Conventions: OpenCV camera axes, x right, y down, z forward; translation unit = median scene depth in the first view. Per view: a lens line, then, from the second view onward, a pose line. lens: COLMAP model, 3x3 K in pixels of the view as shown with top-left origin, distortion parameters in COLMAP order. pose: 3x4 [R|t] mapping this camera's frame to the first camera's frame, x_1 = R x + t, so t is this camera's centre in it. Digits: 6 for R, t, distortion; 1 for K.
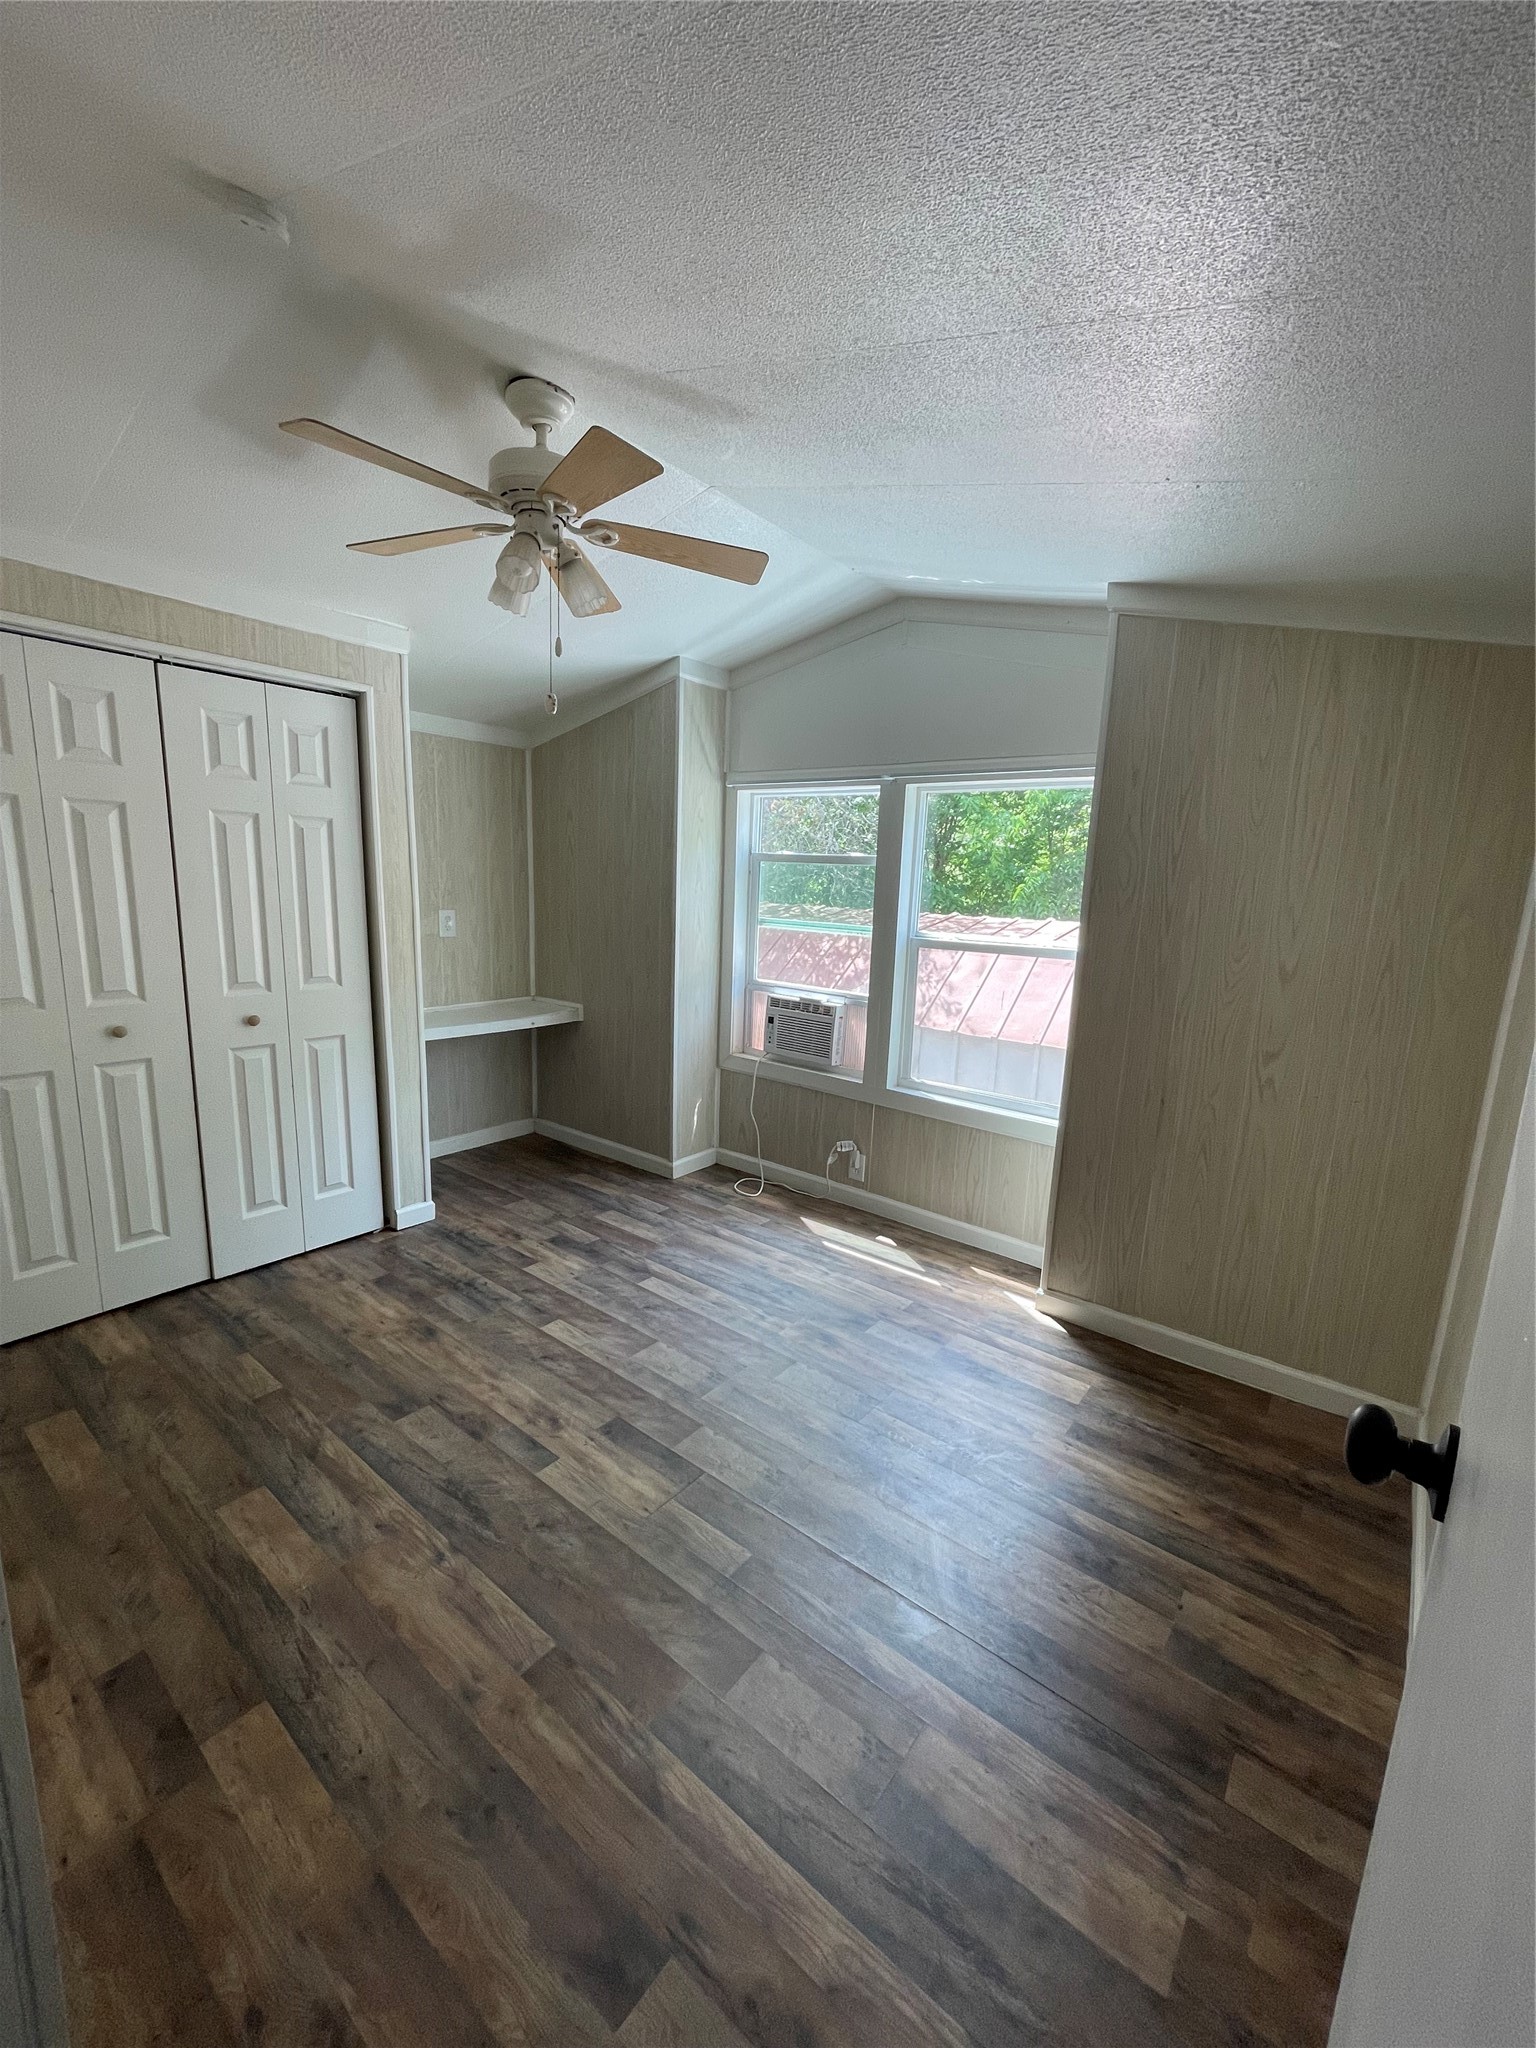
lens RADIAL K [[828.9, 0, 771.0], [0, 828.9, 1026.5], [0, 0, 1]] dist [-0.000892, 0.000308]
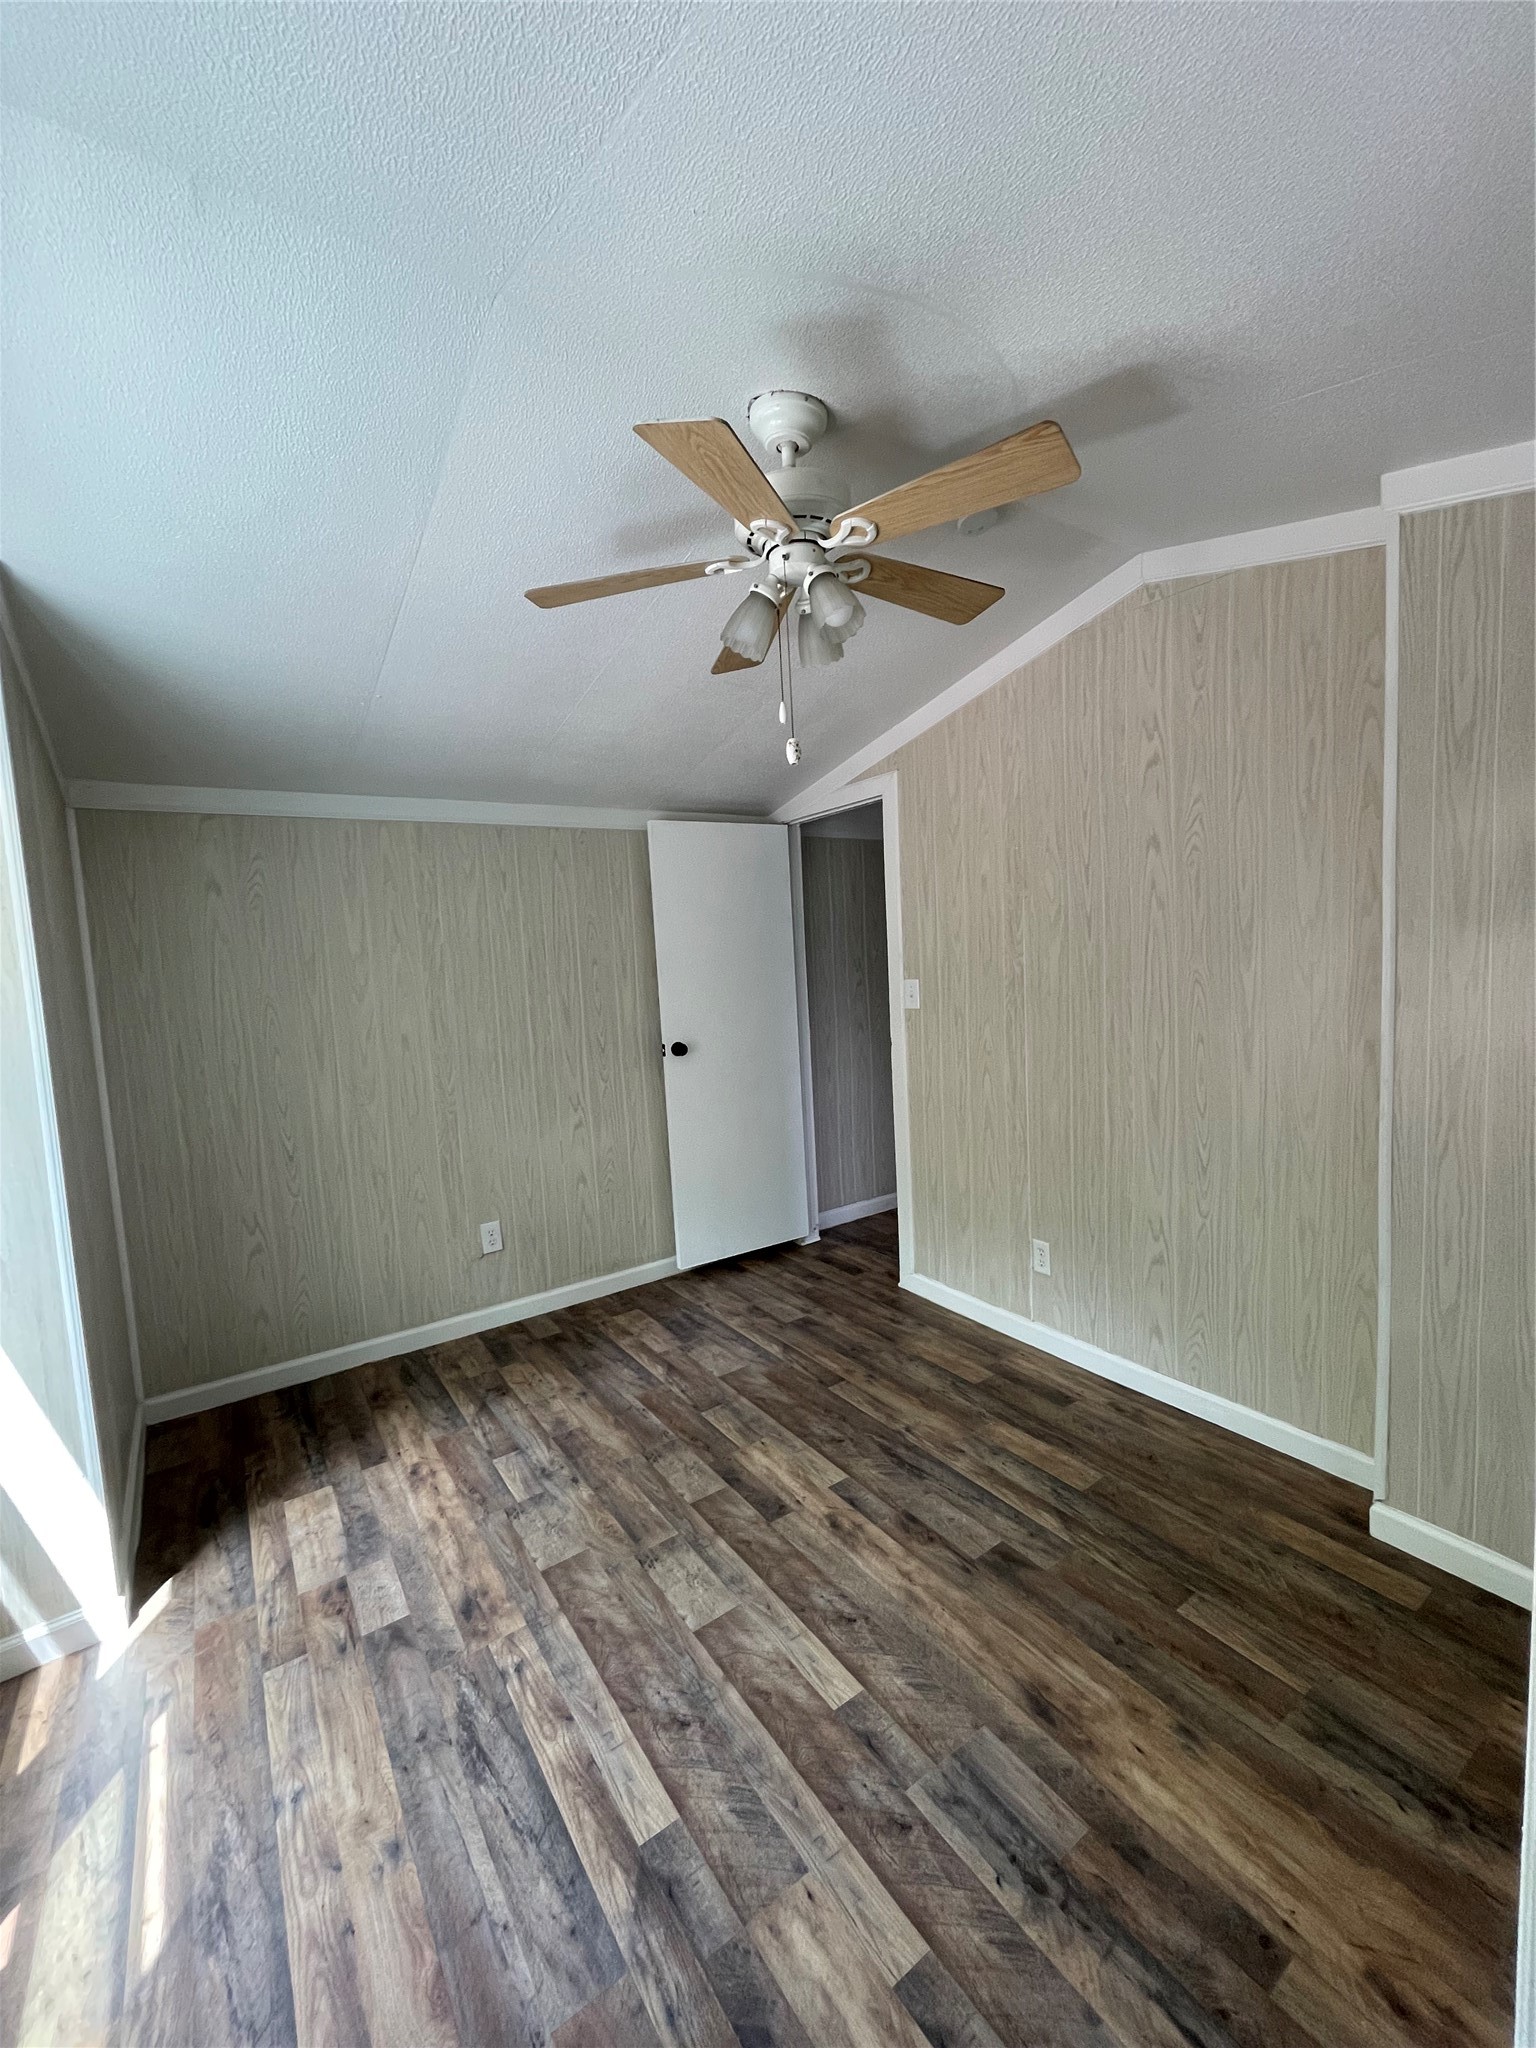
lens RADIAL K [[828.9, 0, 771.0], [0, 828.9, 1026.5], [0, 0, 1]] dist [-0.000892, 0.000308]
pose [[-0.955490, -0.014530, 0.294665, -0.465760], [0.067808, 0.961232, 0.267275, -0.340052], [-0.287125, 0.275359, -0.917462, 1.743018]]
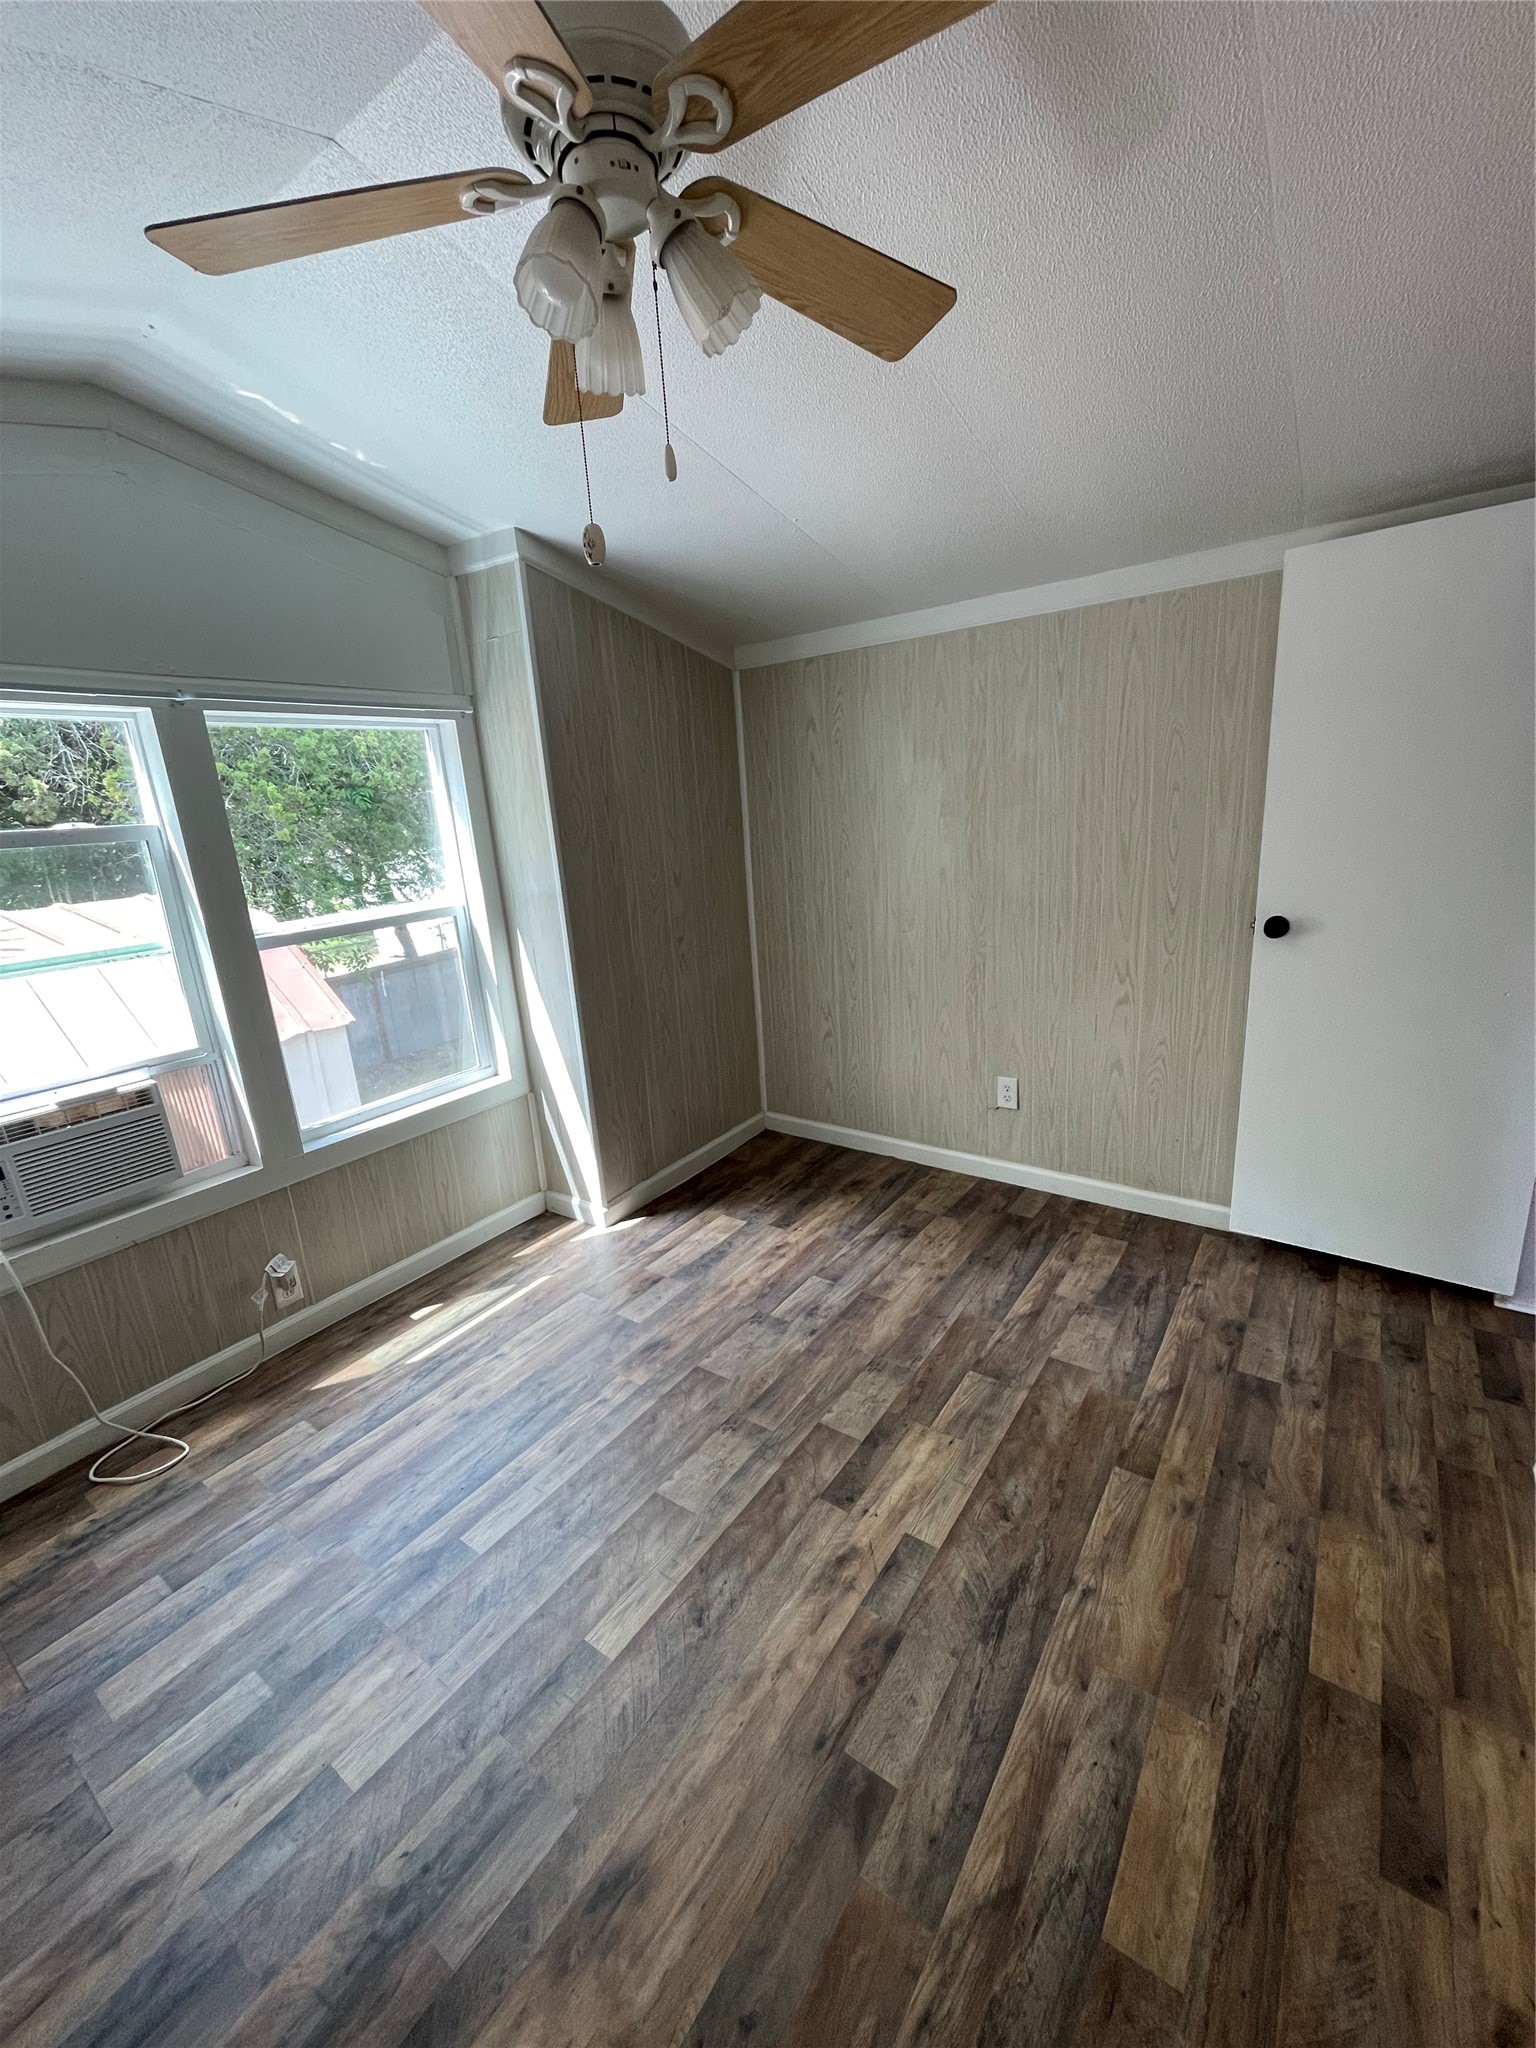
lens RADIAL K [[828.9, 0, 771.0], [0, 828.9, 1026.5], [0, 0, 1]] dist [-0.000892, 0.000308]
pose [[-0.054599, -0.298399, 0.952878, -0.844136], [0.239836, 0.922445, 0.302611, -0.230951], [-0.969277, 0.245056, 0.021202, 0.926774]]
